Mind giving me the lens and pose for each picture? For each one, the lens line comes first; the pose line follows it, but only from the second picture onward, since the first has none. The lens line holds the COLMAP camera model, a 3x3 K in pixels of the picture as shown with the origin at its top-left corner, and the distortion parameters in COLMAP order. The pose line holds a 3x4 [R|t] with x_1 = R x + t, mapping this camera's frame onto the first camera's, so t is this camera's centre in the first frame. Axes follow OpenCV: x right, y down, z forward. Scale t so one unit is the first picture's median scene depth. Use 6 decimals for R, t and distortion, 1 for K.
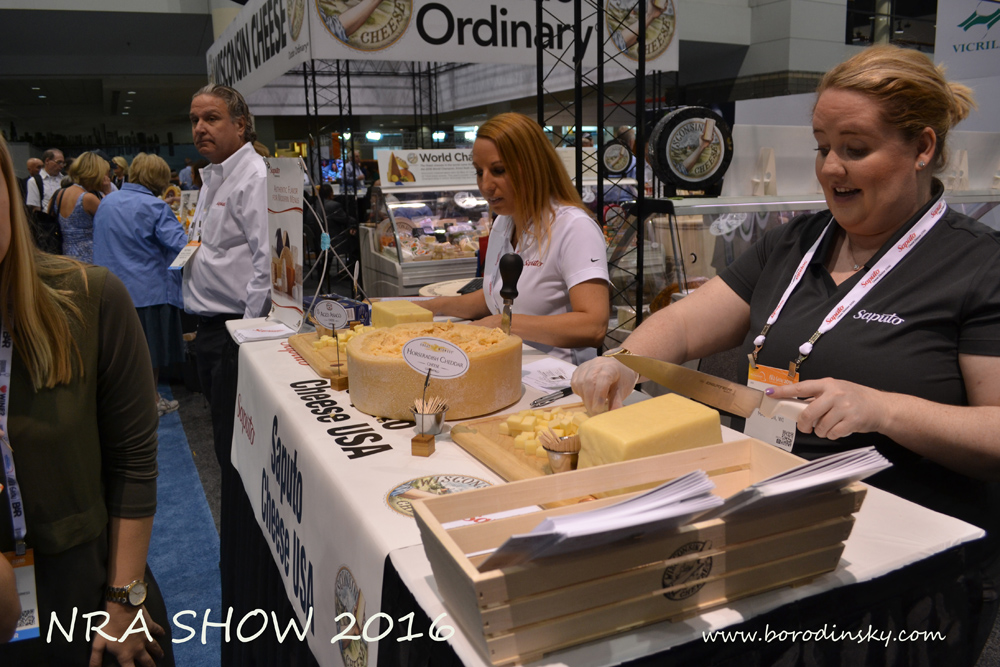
lens RADIAL K [[806.9, 0, 499.4], [0, 806.9, 348.6], [0, 0, 1]] dist [-0.080034, 0.002710]
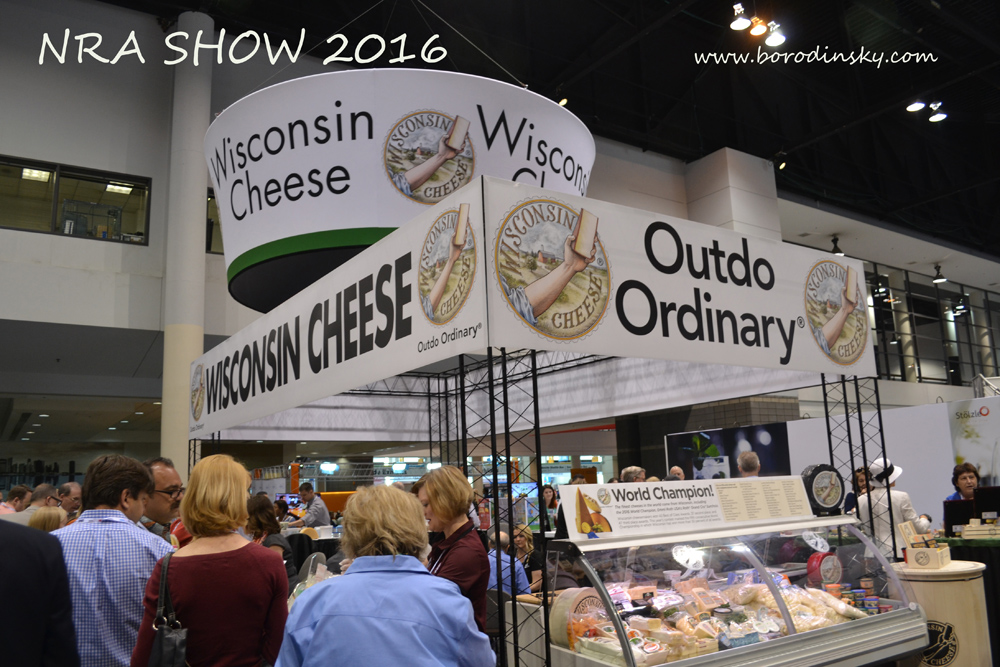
lens RADIAL K [[806.9, 0, 499.4], [0, 806.9, 348.6], [0, 0, 1]] dist [-0.080034, 0.002710]
pose [[0.990403, 0.009369, 0.137888, -0.271664], [0.045723, 0.919306, -0.390878, -0.088140], [-0.130424, 0.393432, 0.910055, 0.337118]]
